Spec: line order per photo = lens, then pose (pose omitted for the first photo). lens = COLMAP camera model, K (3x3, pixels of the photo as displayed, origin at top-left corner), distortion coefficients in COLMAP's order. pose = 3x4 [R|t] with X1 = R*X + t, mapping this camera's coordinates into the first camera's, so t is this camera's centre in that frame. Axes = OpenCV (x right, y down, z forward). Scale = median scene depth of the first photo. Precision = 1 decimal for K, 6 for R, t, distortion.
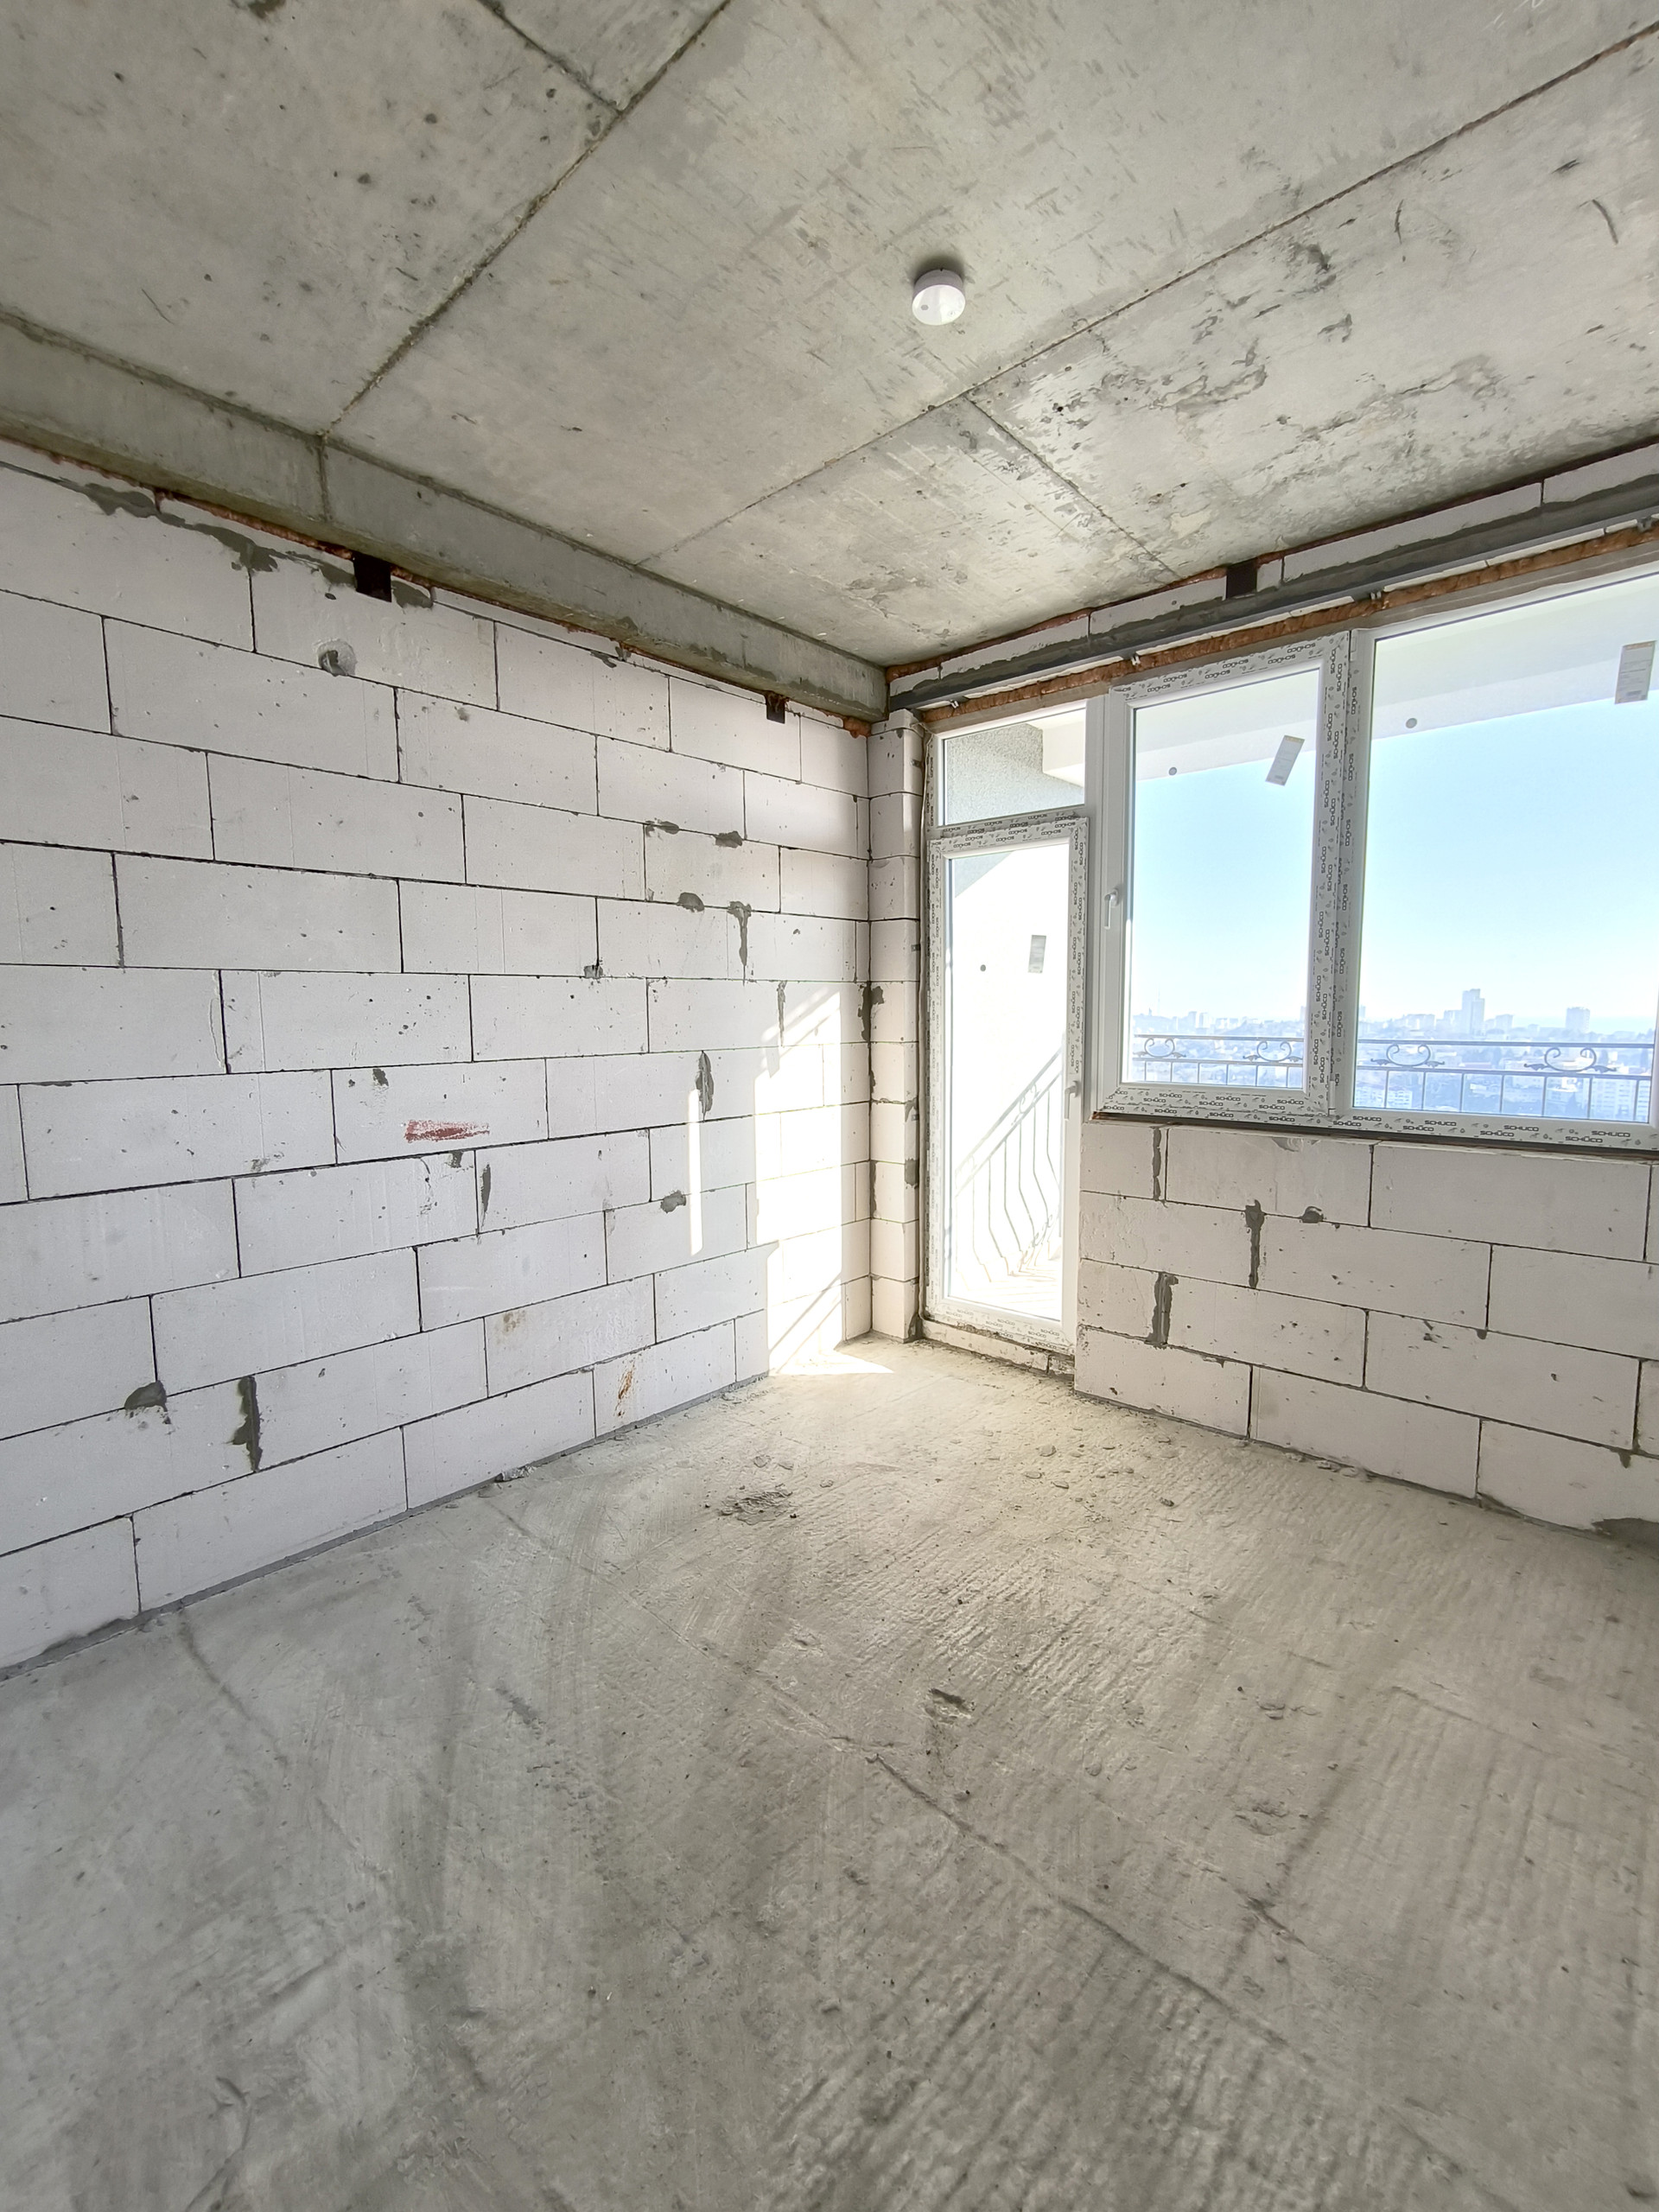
lens RADIAL K [[958.4, 0, 827.1], [0, 958.4, 1117.1], [0, 0, 1]] dist [-0.012821, 0.008214]
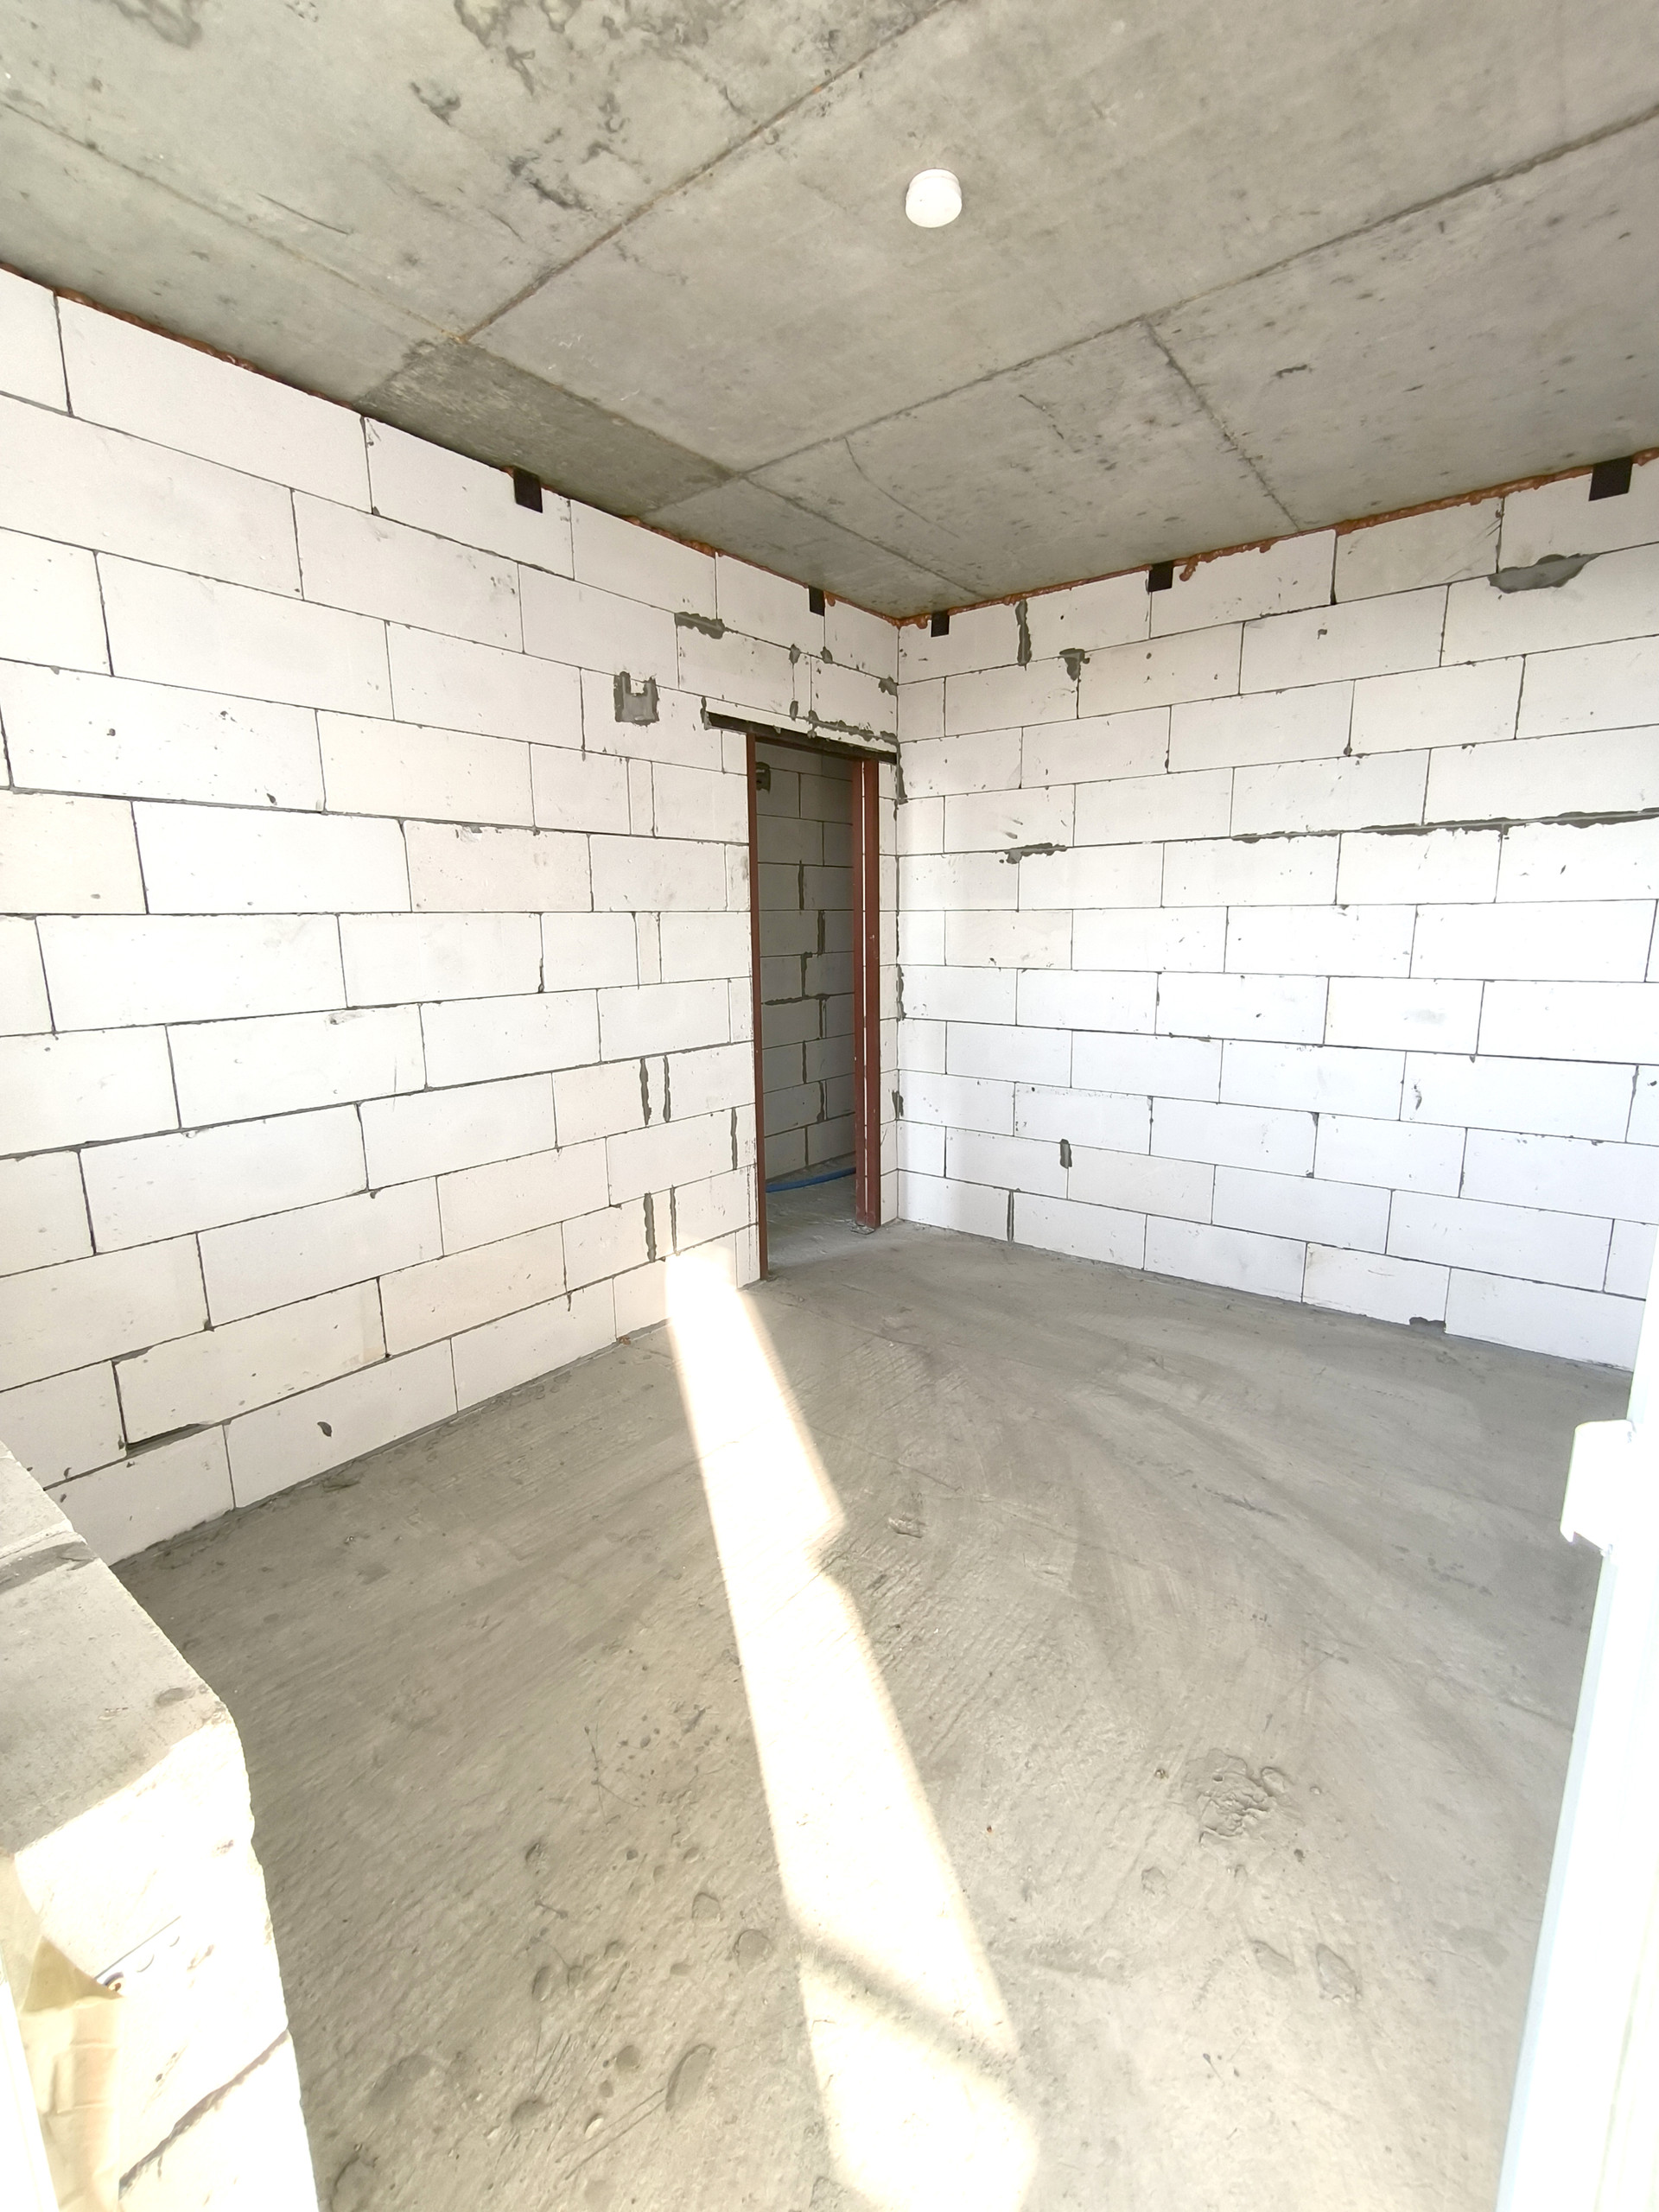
lens RADIAL K [[958.4, 0, 839.9], [0, 958.4, 1099.8], [0, 0, 1]] dist [-0.012821, 0.008214]
pose [[-0.996316, 0.033919, -0.078762, 0.282106], [0.008920, 0.954462, 0.298199, -0.263138], [0.085290, 0.296397, -0.951249, 1.937124]]
